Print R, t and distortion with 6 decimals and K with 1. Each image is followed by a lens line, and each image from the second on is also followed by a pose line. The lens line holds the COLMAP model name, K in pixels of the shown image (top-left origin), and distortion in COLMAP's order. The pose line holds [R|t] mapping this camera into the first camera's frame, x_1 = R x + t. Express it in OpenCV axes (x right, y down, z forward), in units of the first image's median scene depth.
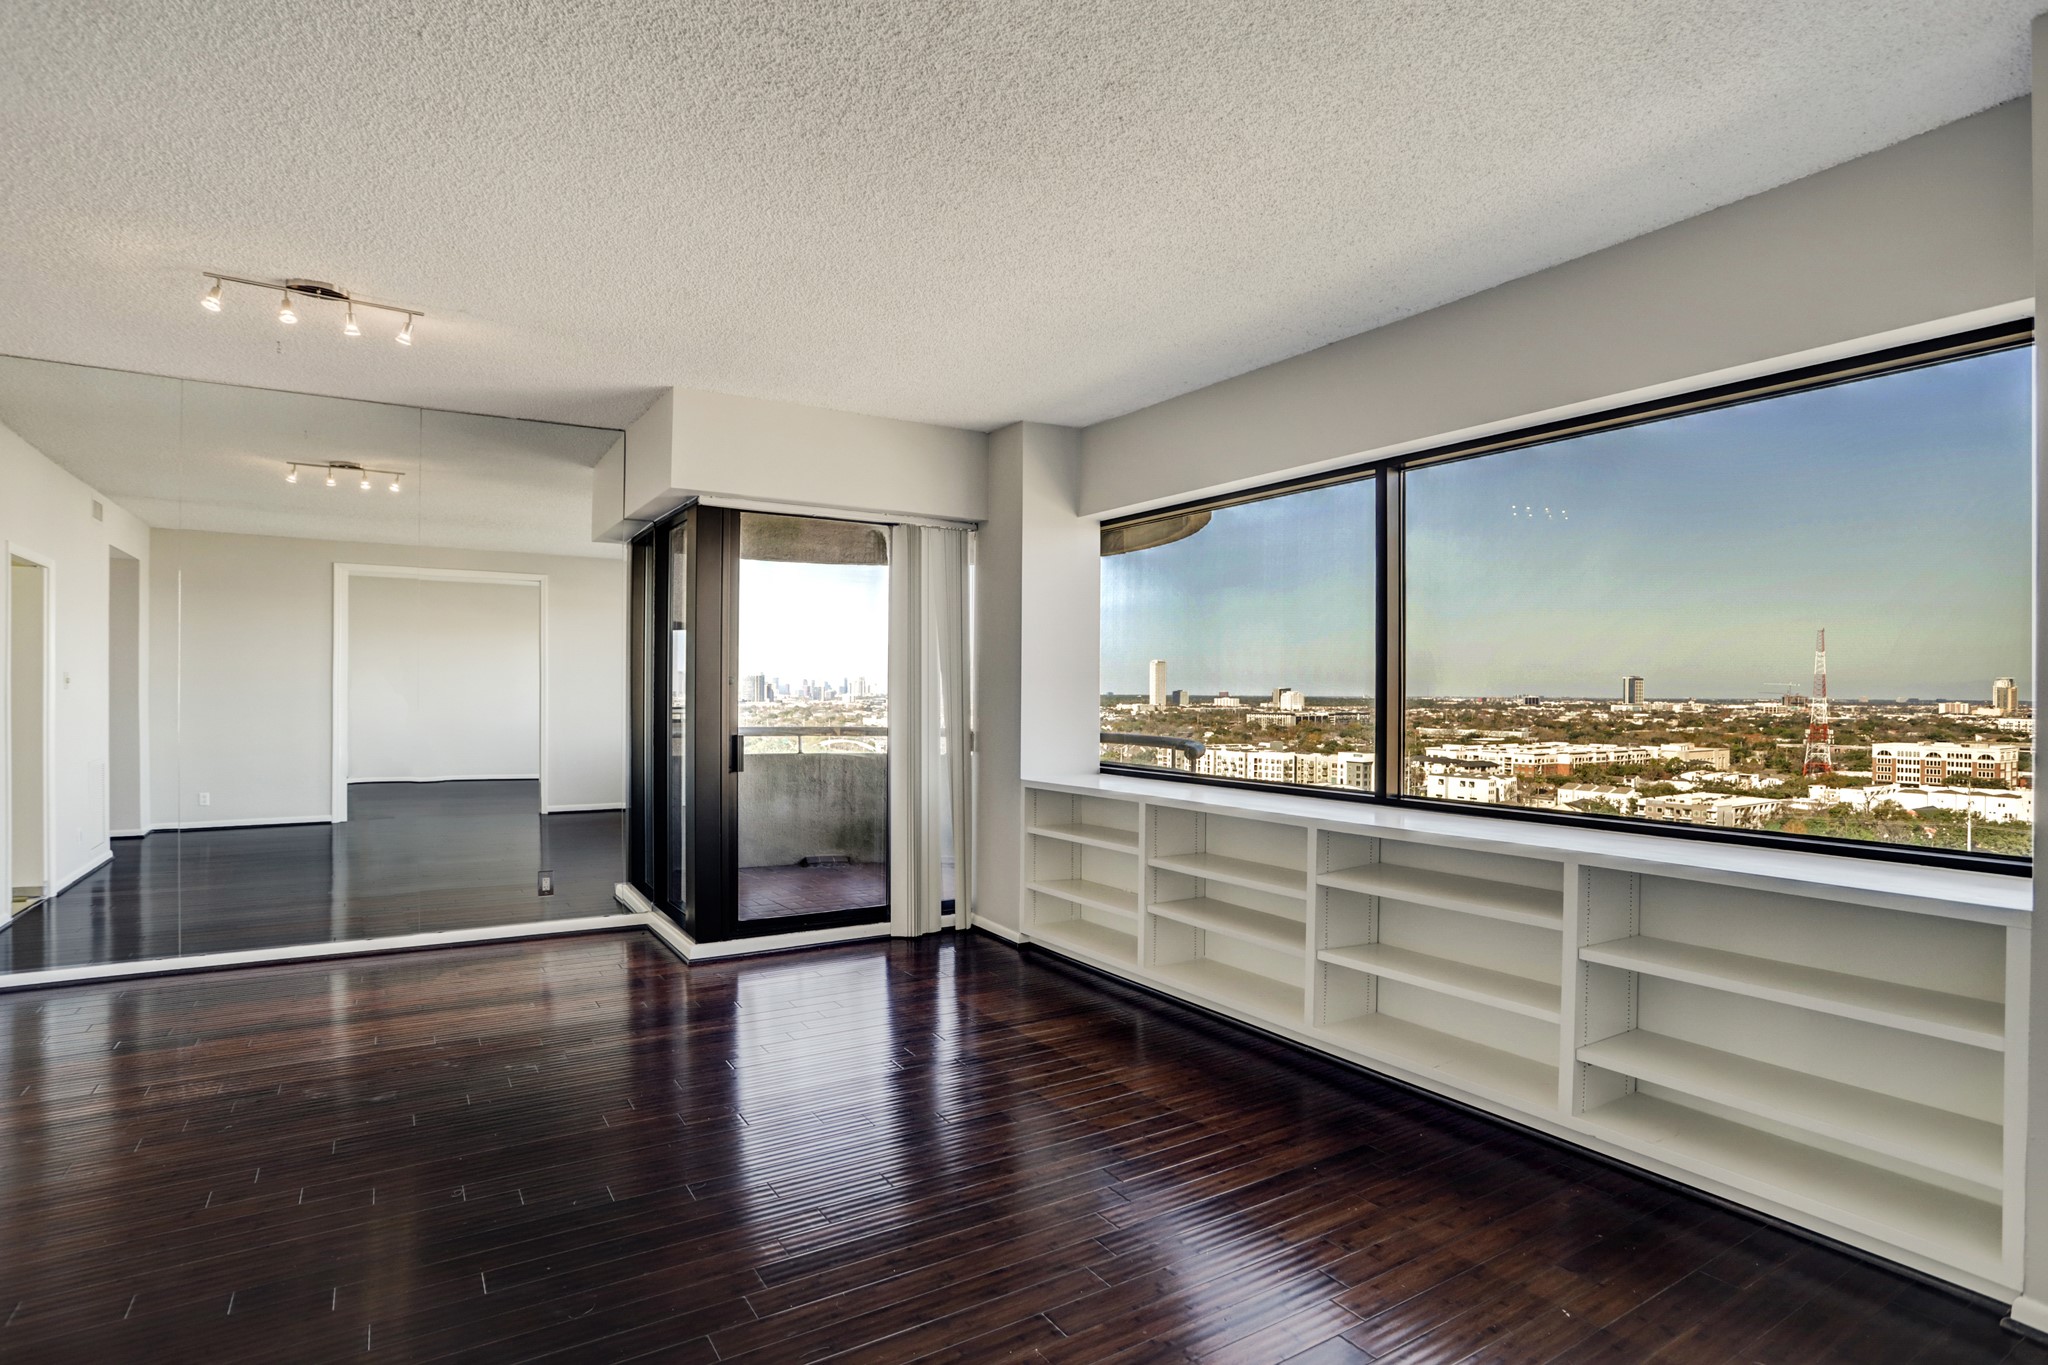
lens RADIAL K [[1057.5, 0, 1030.1], [0, 1057.5, 666.5], [0, 0, 1]] dist [-0.004480, -0.000886]
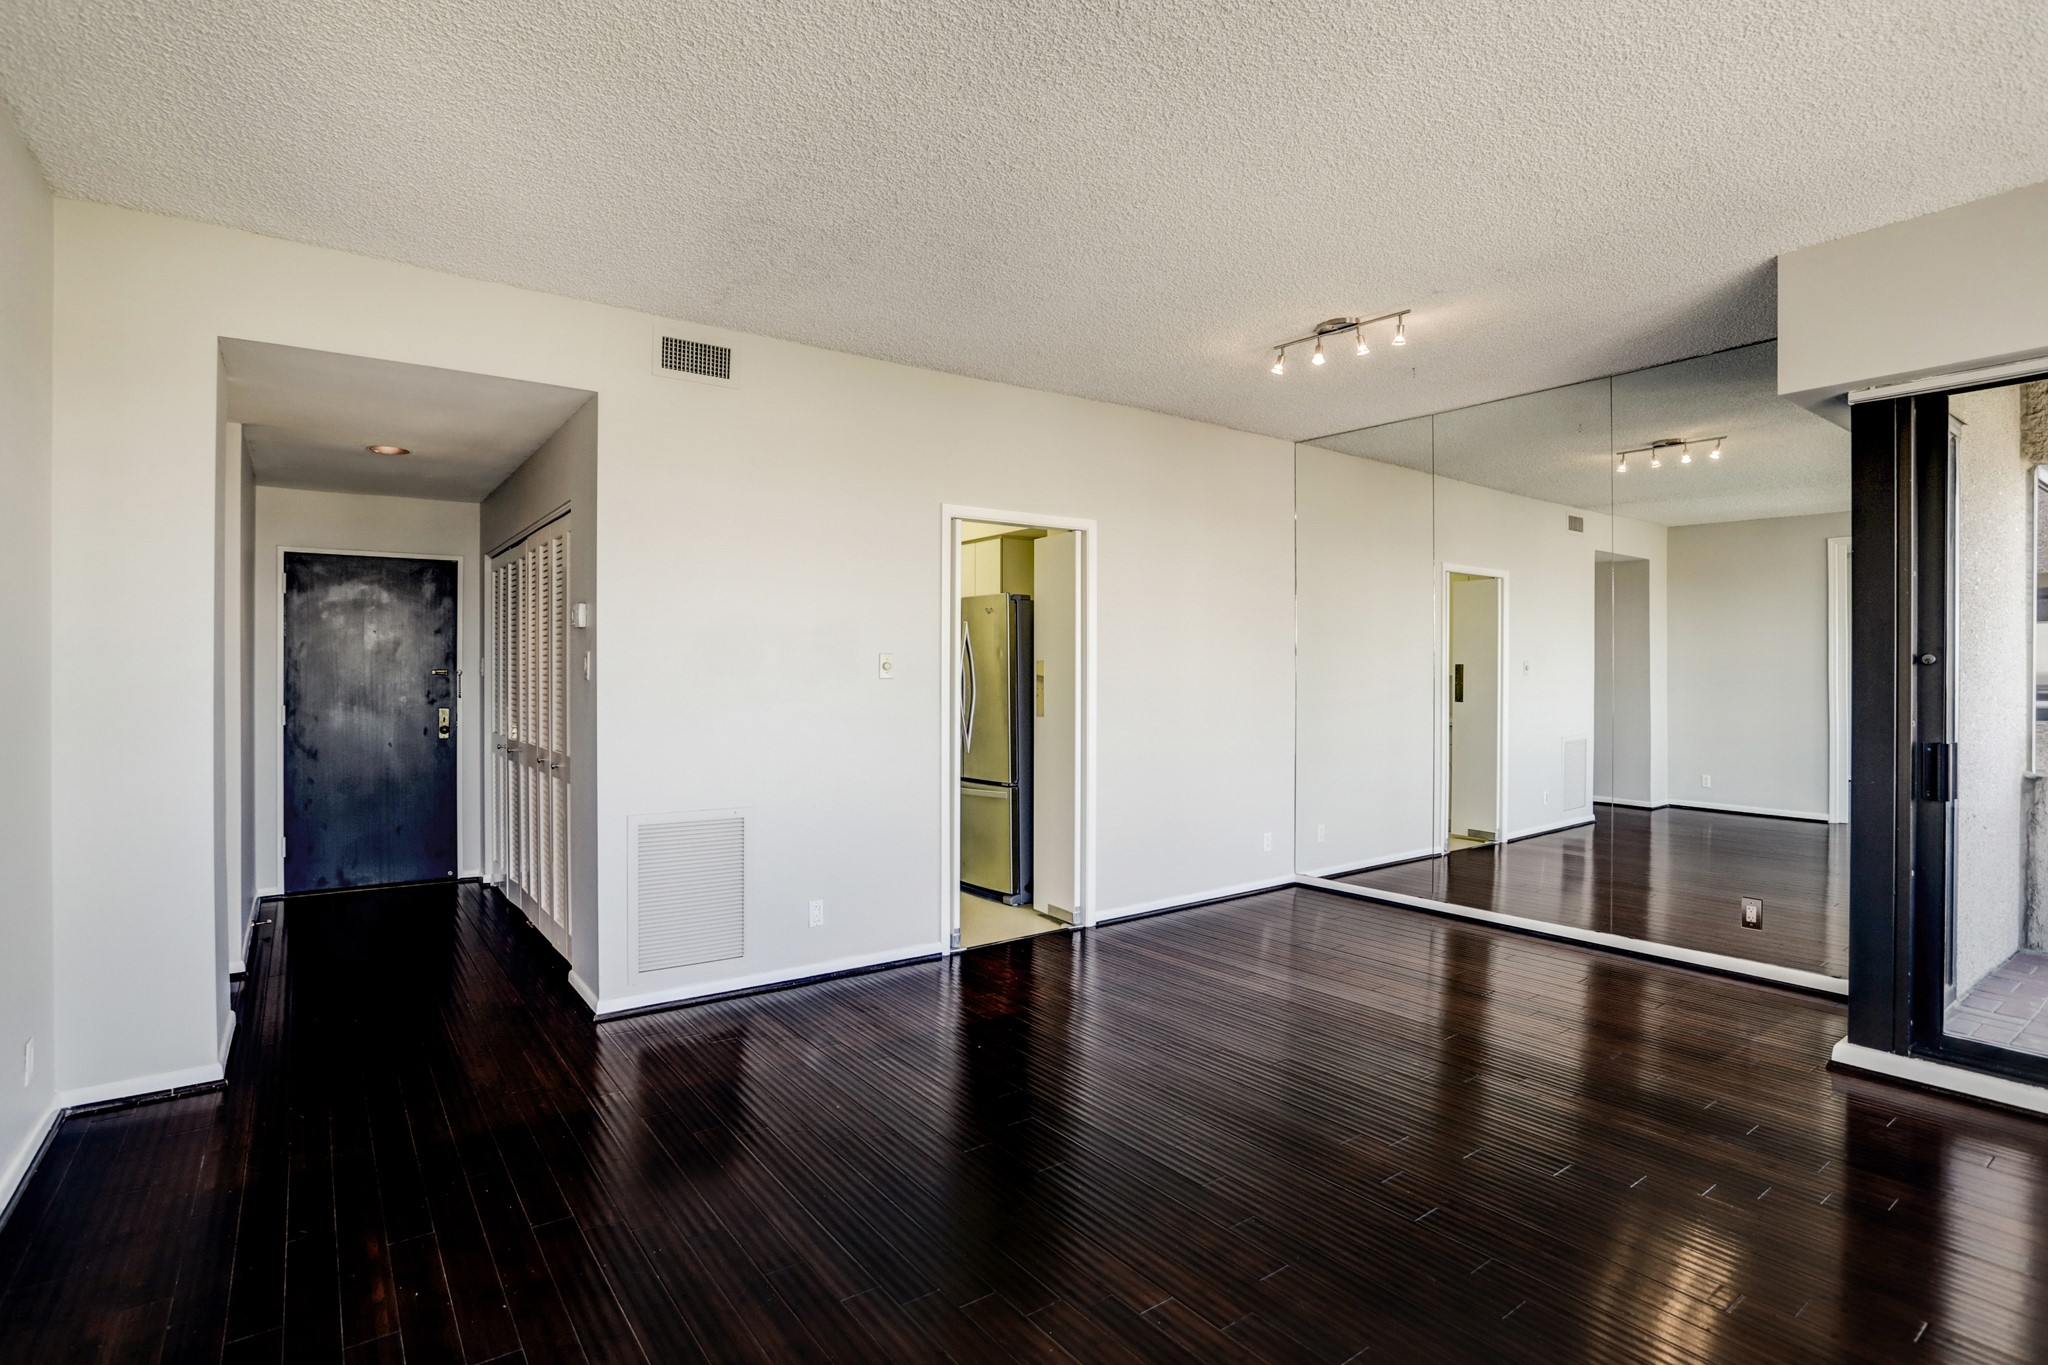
lens RADIAL K [[1057.5, 0, 1030.1], [0, 1057.5, 666.5], [0, 0, 1]] dist [-0.004480, -0.000886]
pose [[0.084153, -0.008916, -0.996413, 0.261457], [0.020027, 0.999773, -0.007254, 0.009122], [0.996252, -0.019345, 0.084312, 0.331255]]
